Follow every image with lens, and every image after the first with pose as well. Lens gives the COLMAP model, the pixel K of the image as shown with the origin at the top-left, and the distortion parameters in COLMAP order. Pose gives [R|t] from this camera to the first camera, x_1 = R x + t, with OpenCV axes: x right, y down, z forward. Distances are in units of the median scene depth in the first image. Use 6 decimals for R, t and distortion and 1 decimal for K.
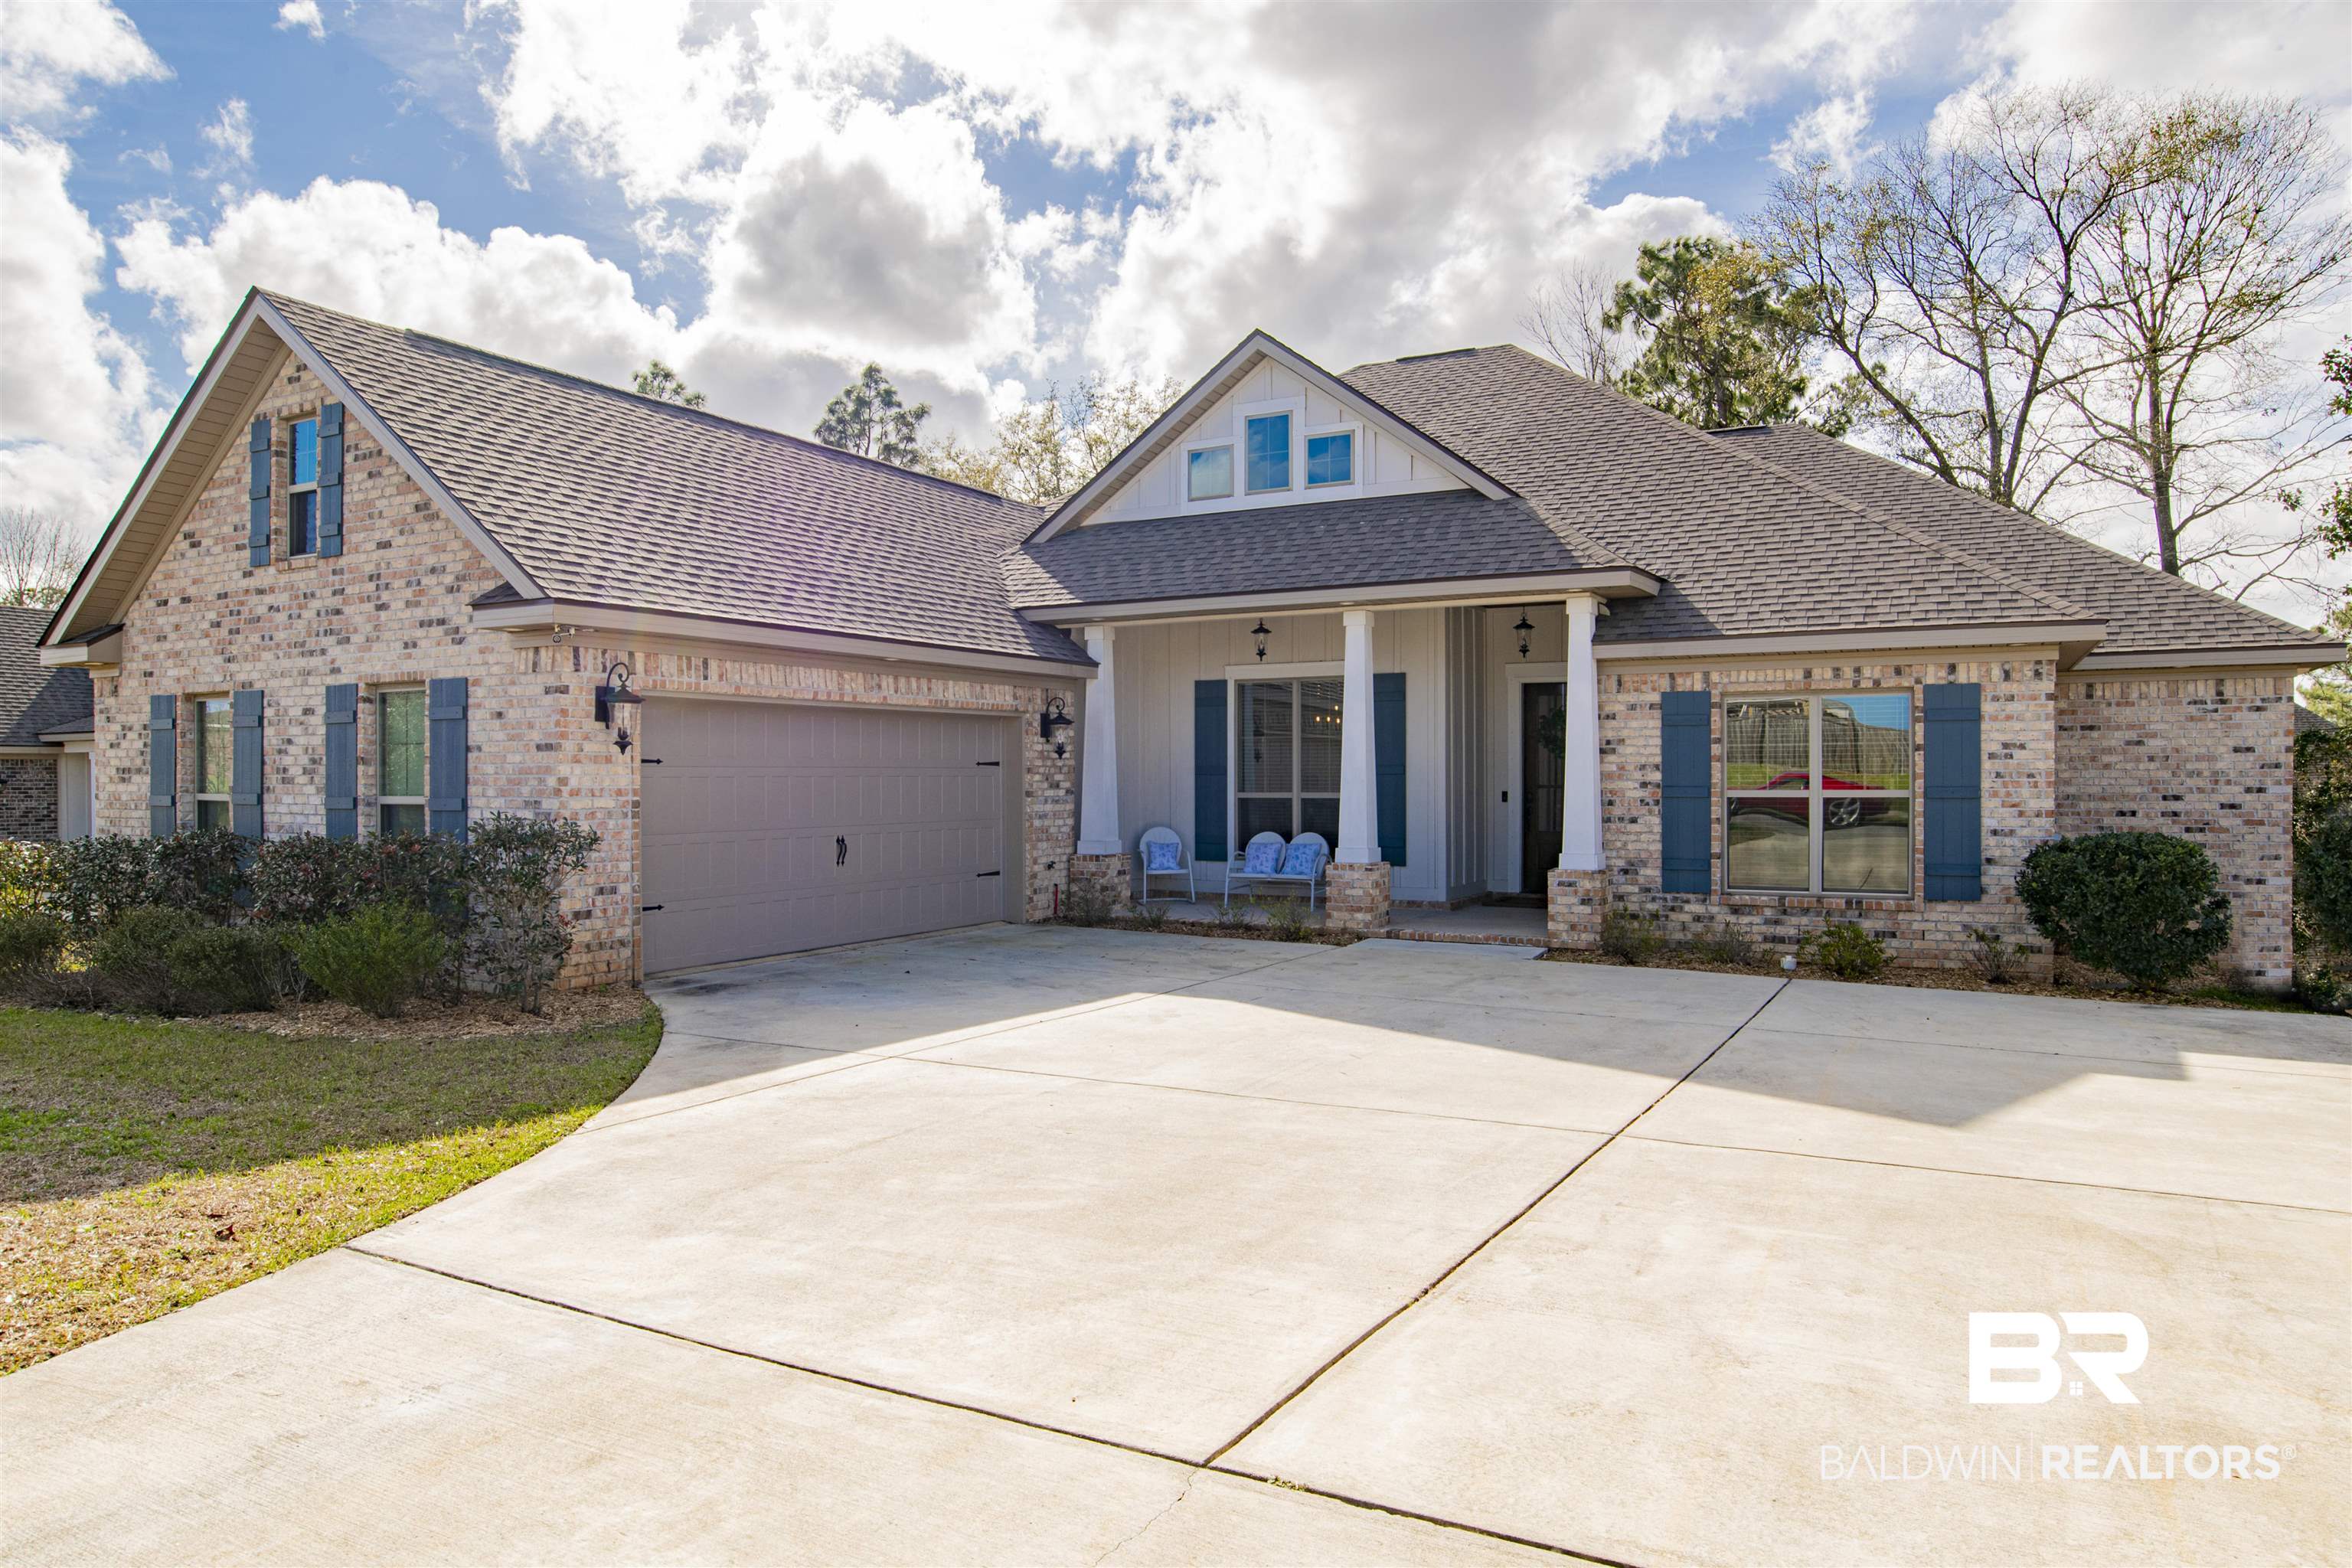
lens RADIAL K [[1391.6, 0, 1183.4], [0, 1391.6, 784.3], [0, 0, 1]] dist [-0.032799, 0.005909]
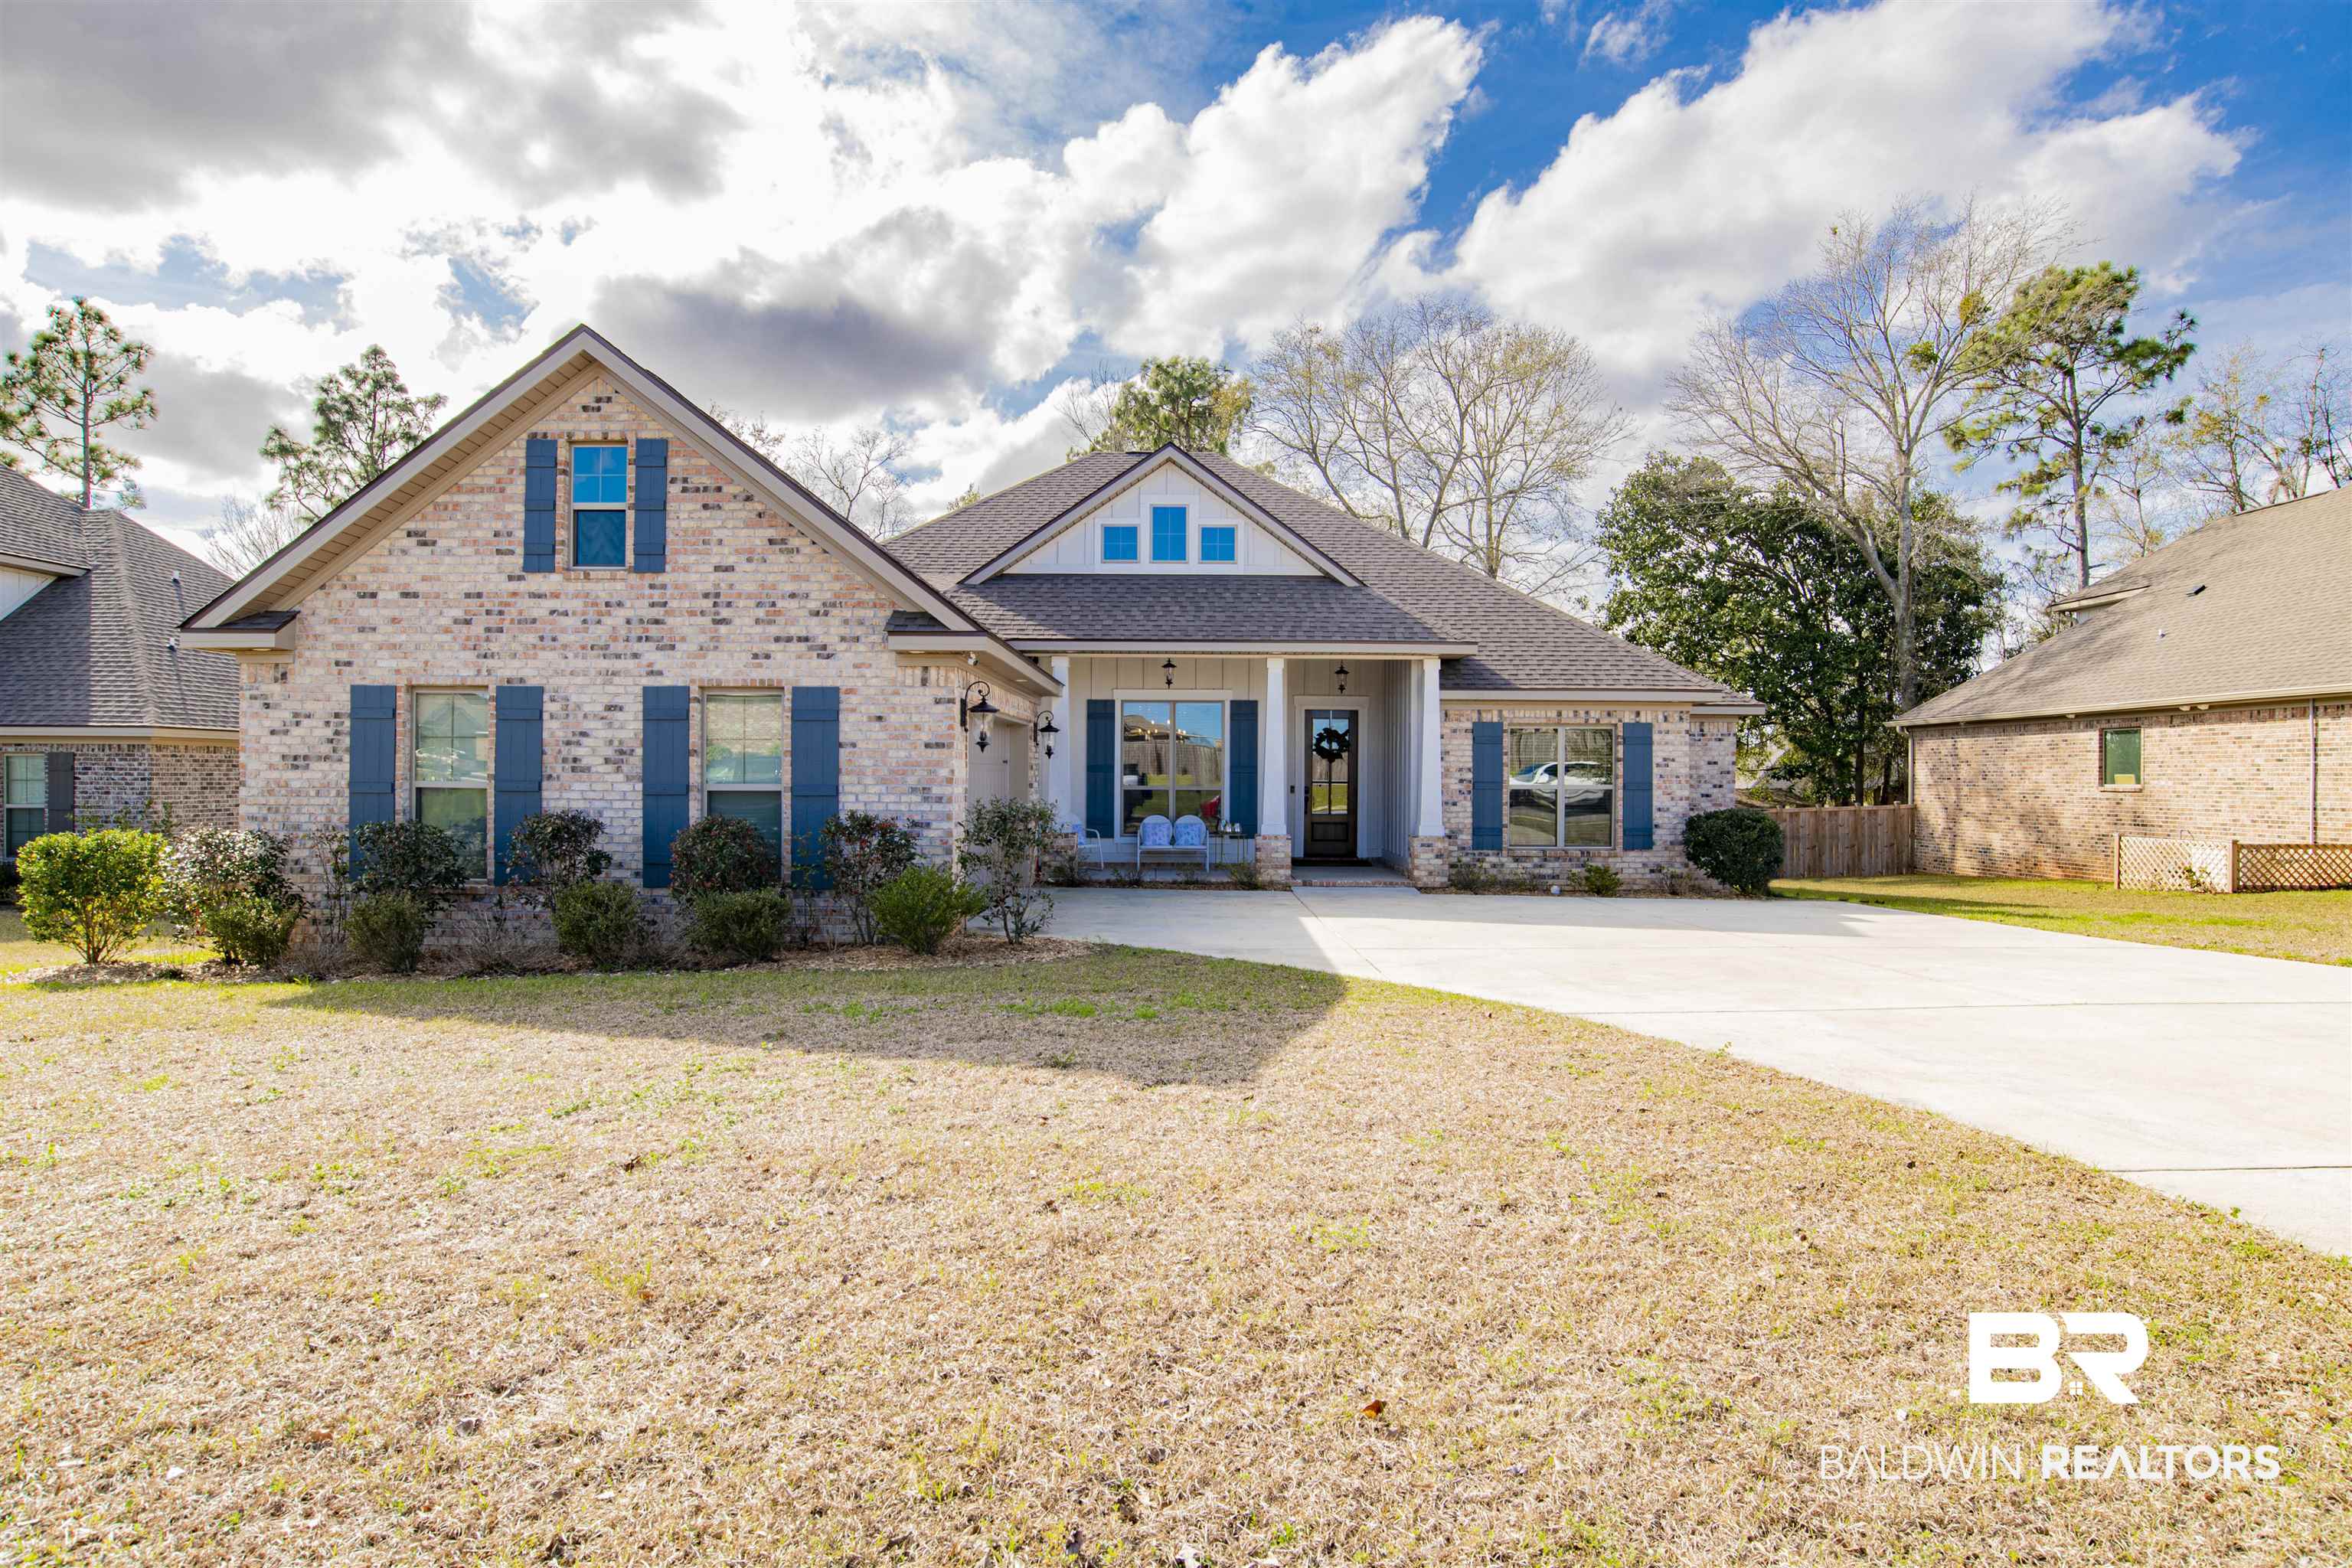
lens RADIAL K [[1275.2, 0, 1170.0], [0, 1275.2, 787.8], [0, 0, 1]] dist [-0.036626, -0.001197]
pose [[0.883258, 0.003406, 0.468876, -0.701337], [-0.004765, 0.999987, 0.001713, 0.008019], [-0.468864, -0.003747, 0.883262, -0.121406]]
